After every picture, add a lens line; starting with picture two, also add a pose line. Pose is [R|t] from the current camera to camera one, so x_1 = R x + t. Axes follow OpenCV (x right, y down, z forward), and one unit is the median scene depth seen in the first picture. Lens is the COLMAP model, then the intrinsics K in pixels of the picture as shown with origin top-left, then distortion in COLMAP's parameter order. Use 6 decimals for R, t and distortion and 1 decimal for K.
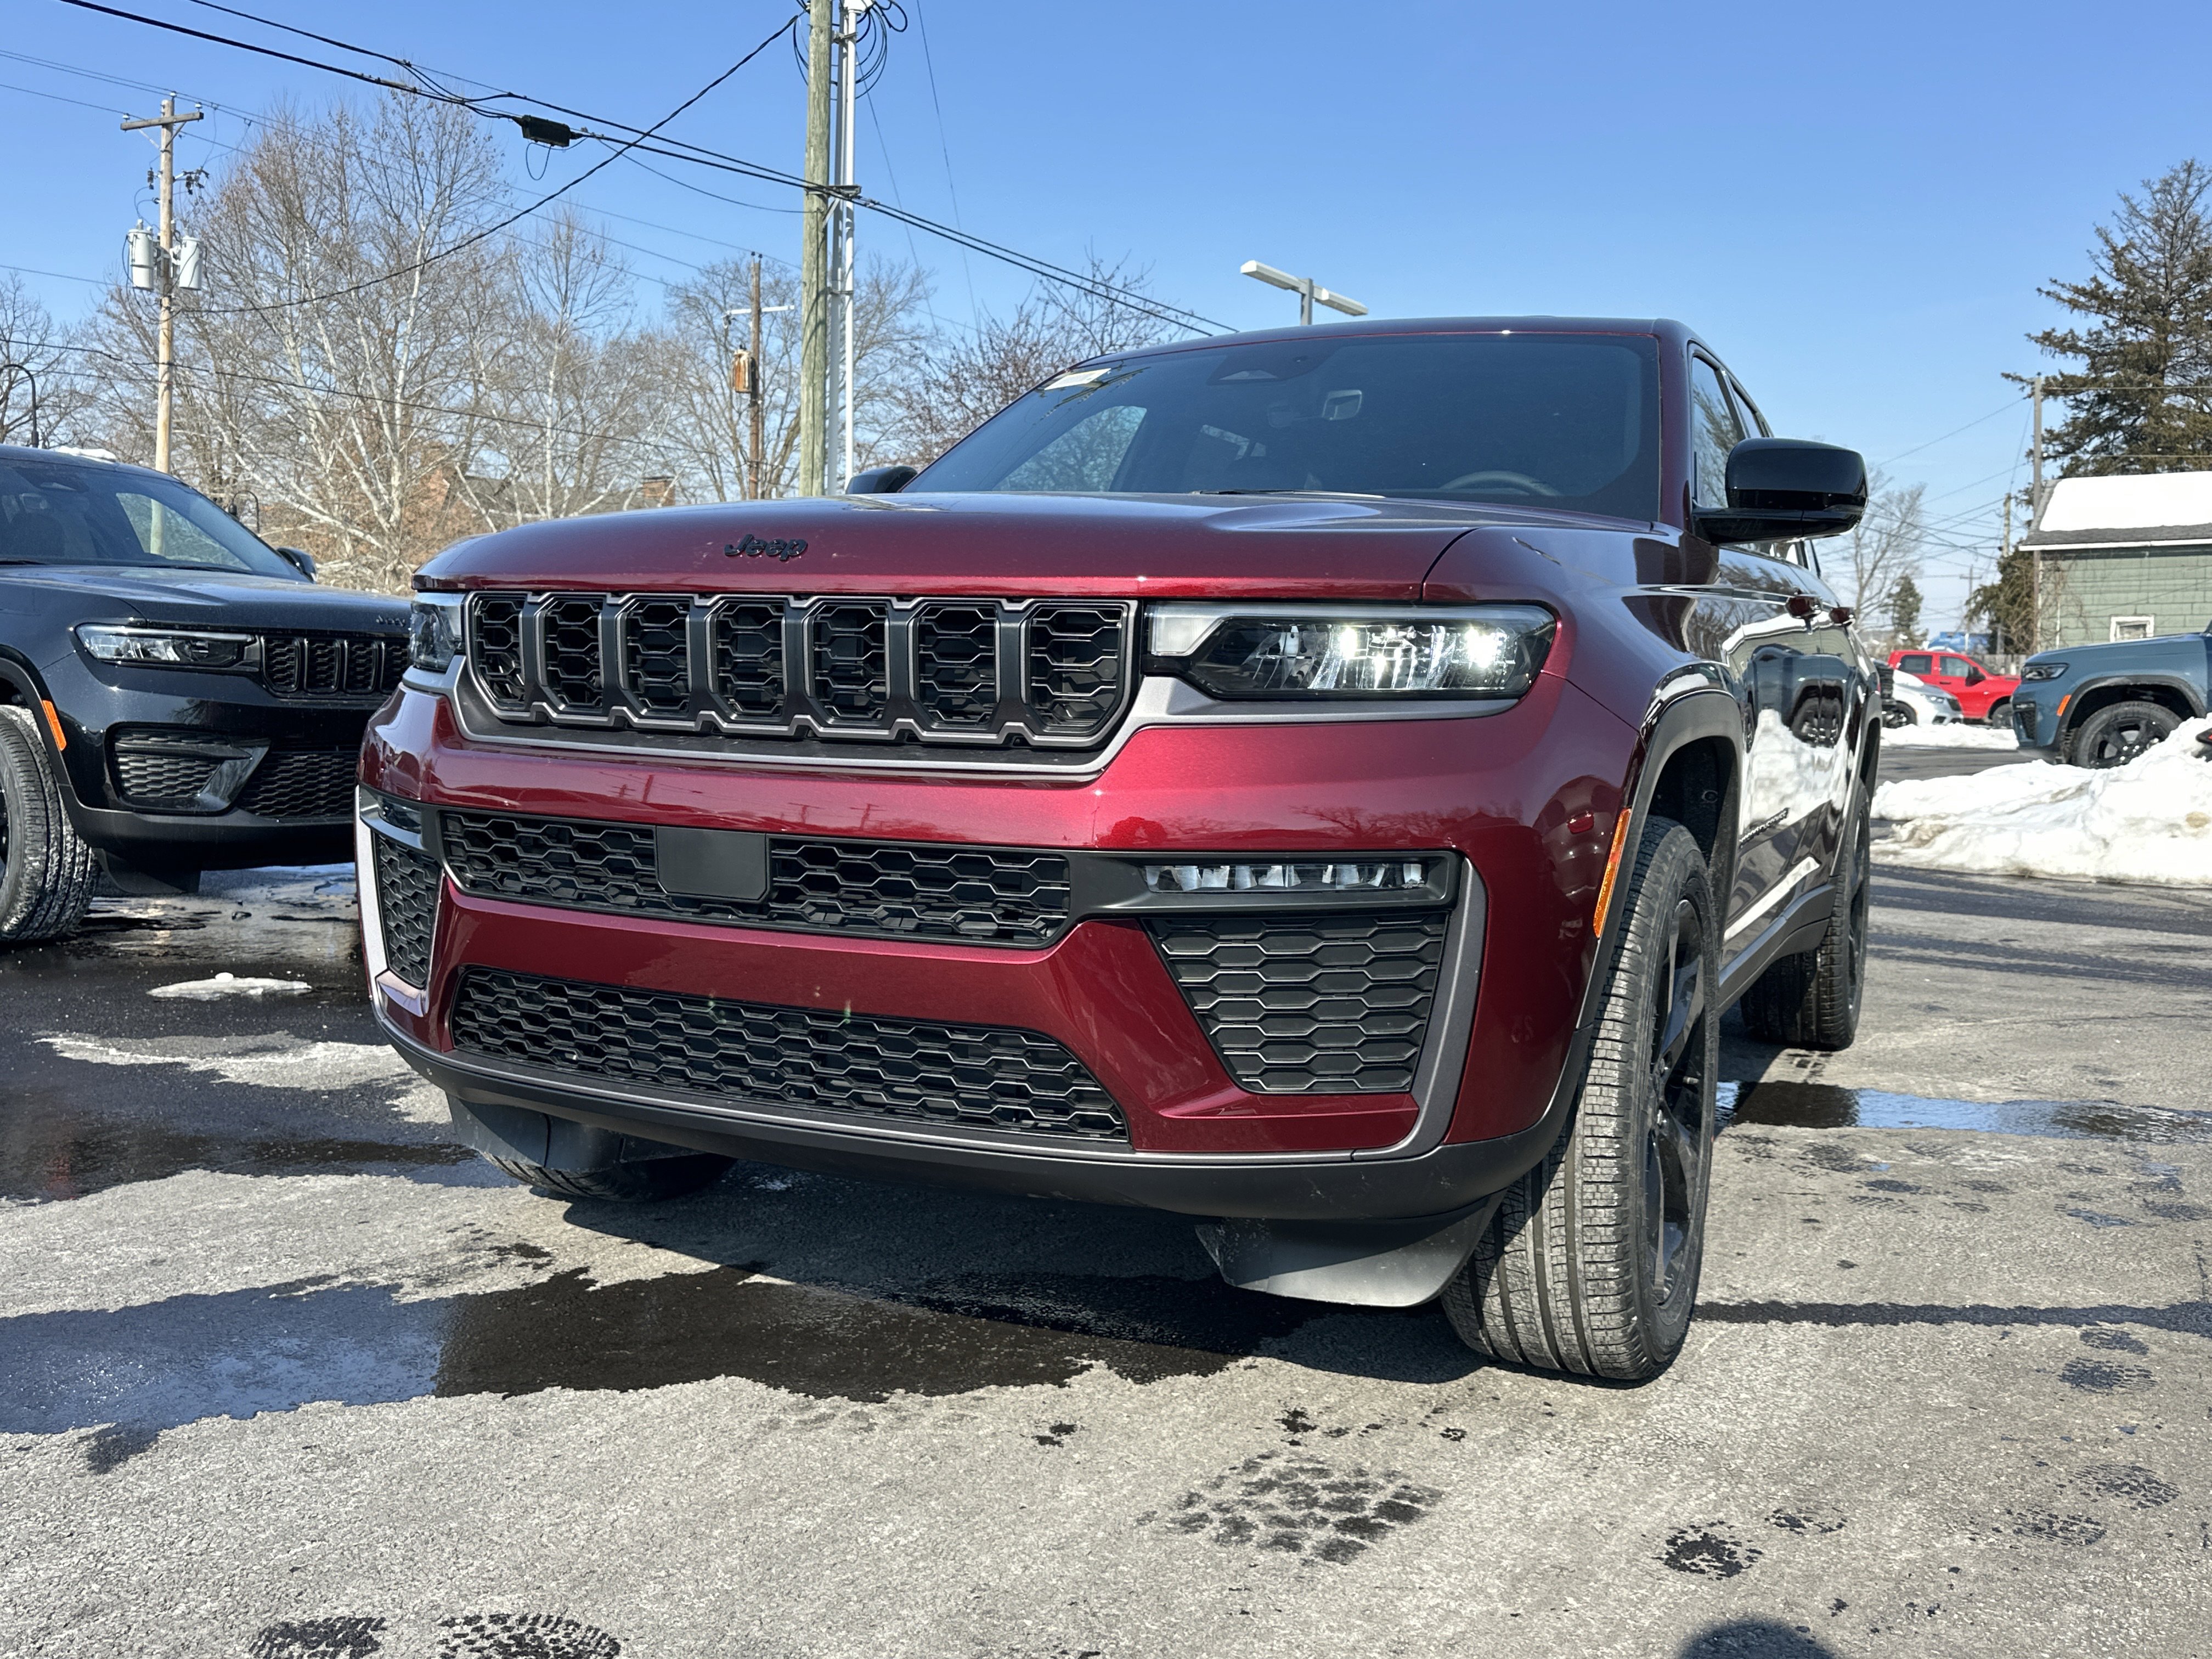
lens RADIAL K [[1890.0, 0, 1099.0], [0, 1890.0, 819.5], [0, 0, 1]] dist [0.115767, -0.191082]
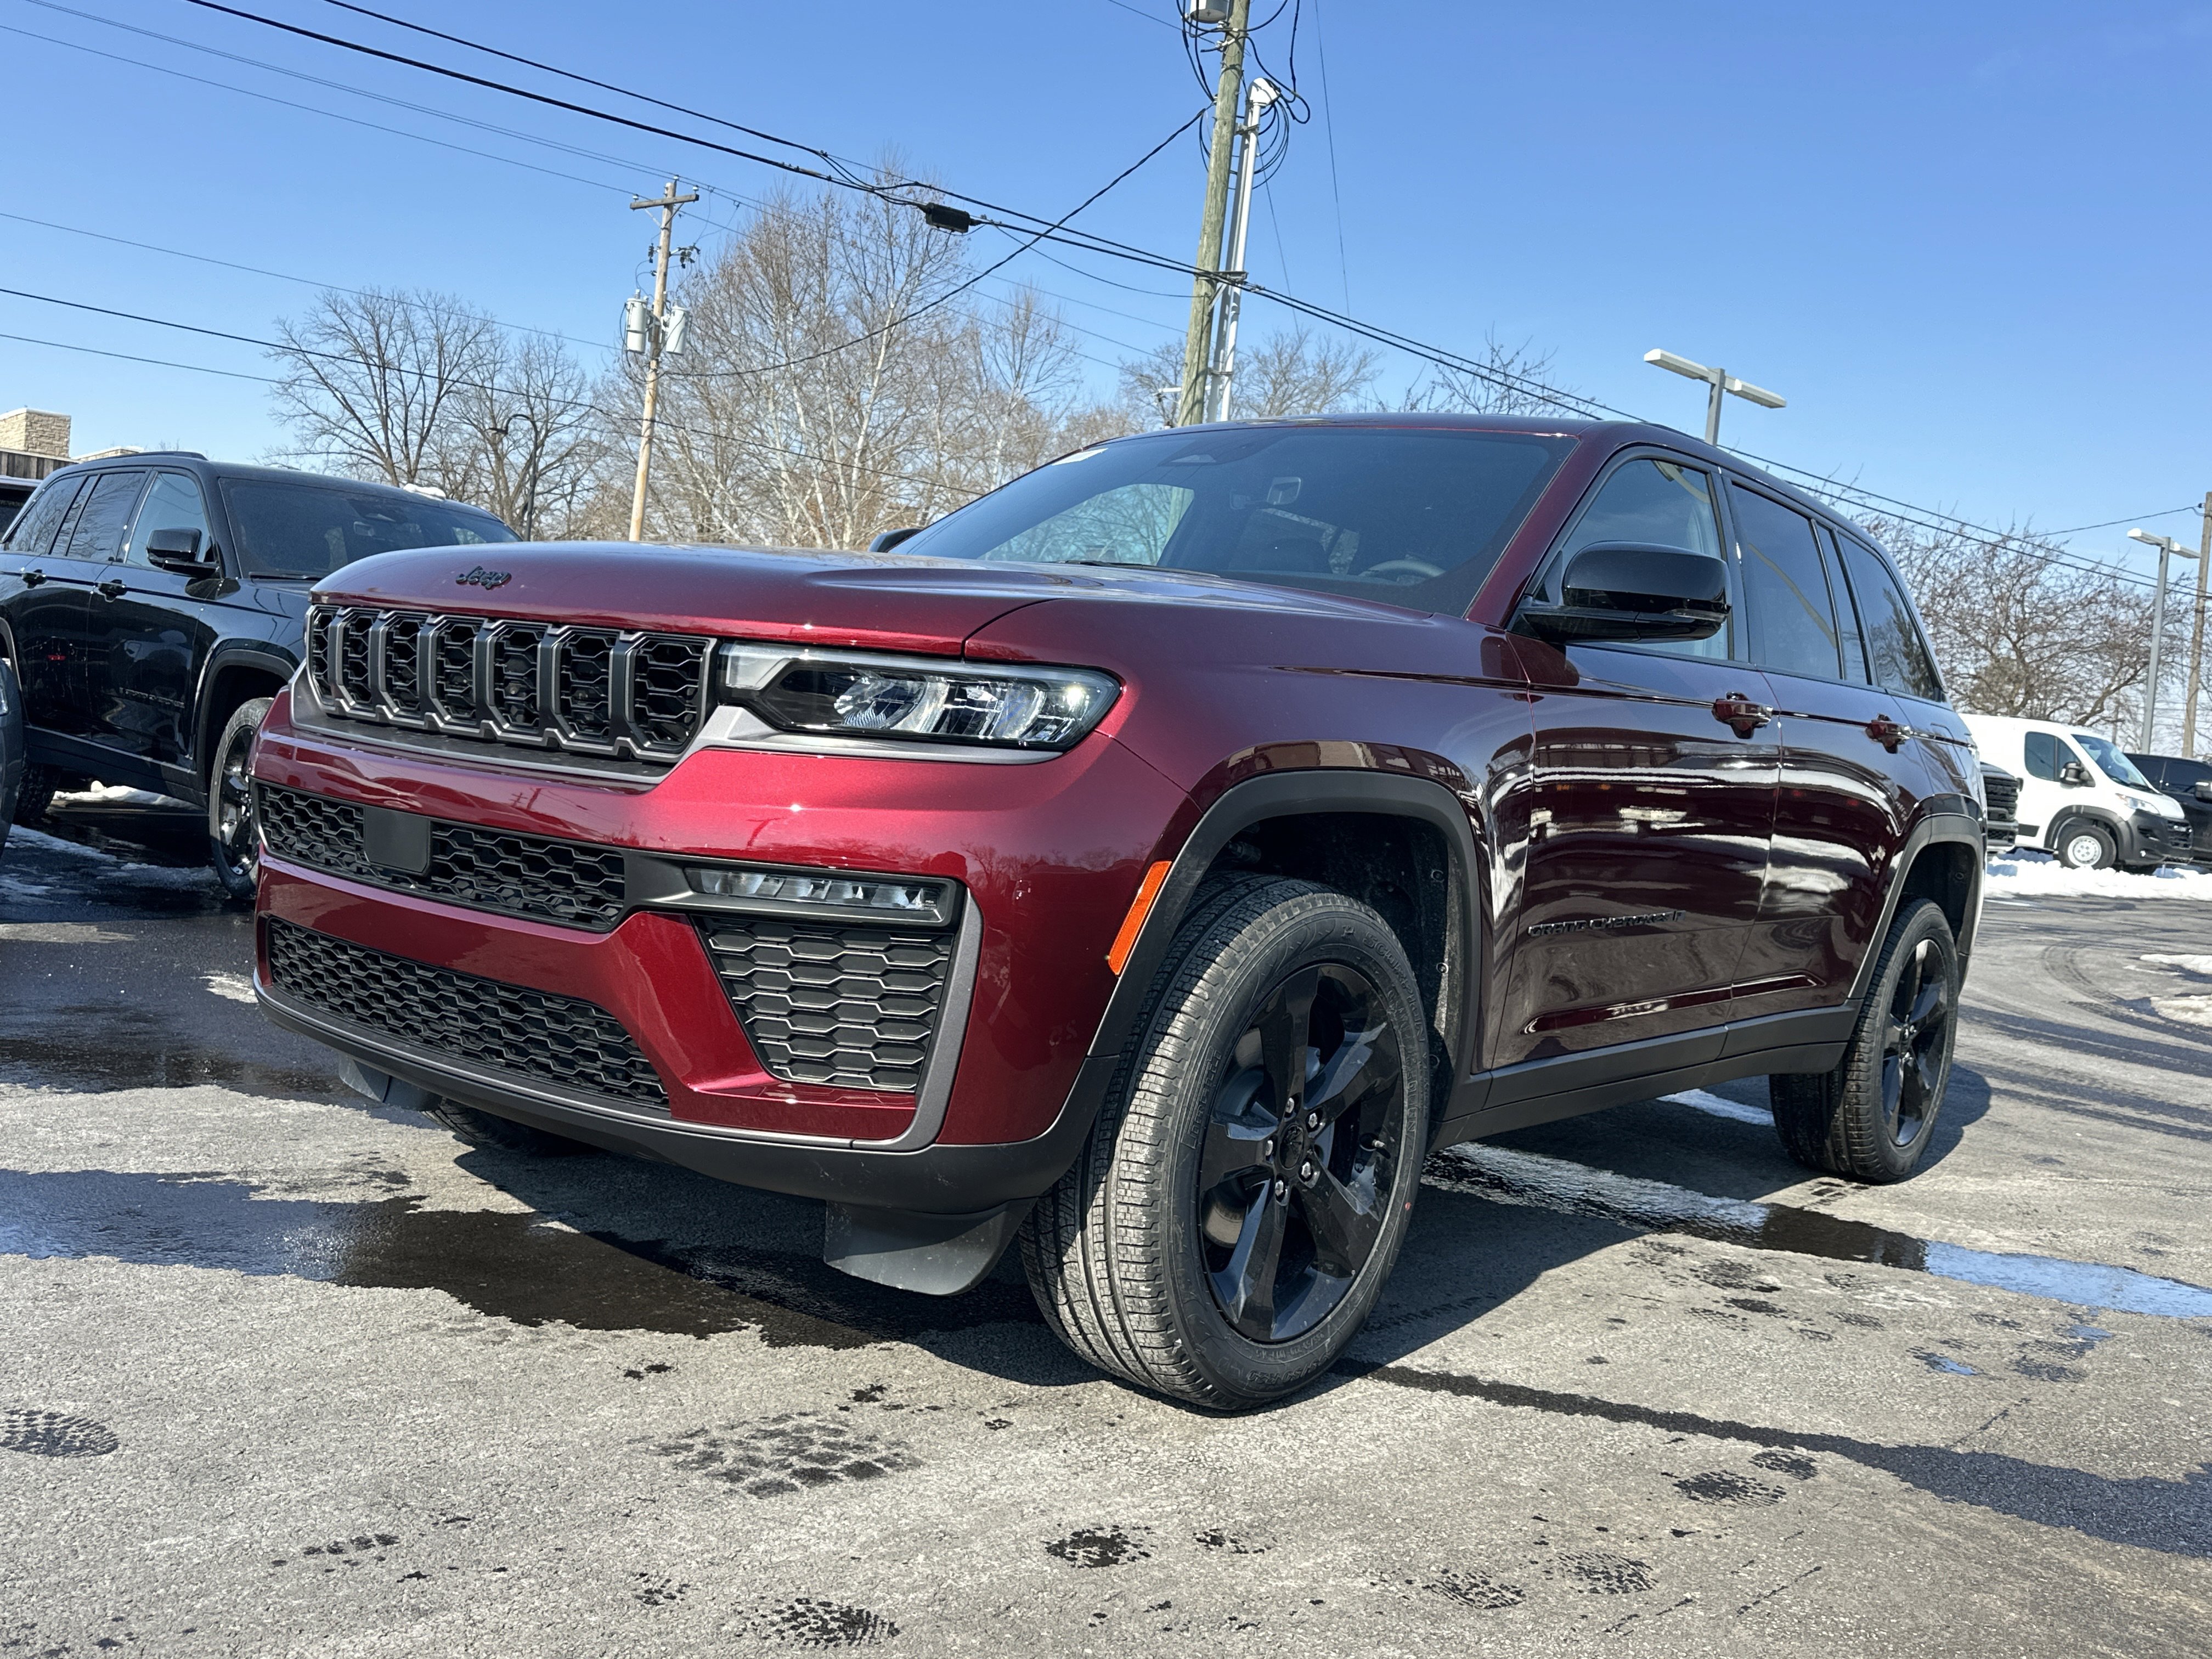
lens RADIAL K [[1890.0, 0, 1098.5], [0, 1890.0, 822.3], [0, 0, 1]] dist [0.115767, -0.191082]
pose [[0.971340, 0.082953, -0.222749, 0.308005], [-0.091373, 0.995430, -0.027748, 0.003888], [0.219429, 0.047306, 0.974481, -0.040458]]
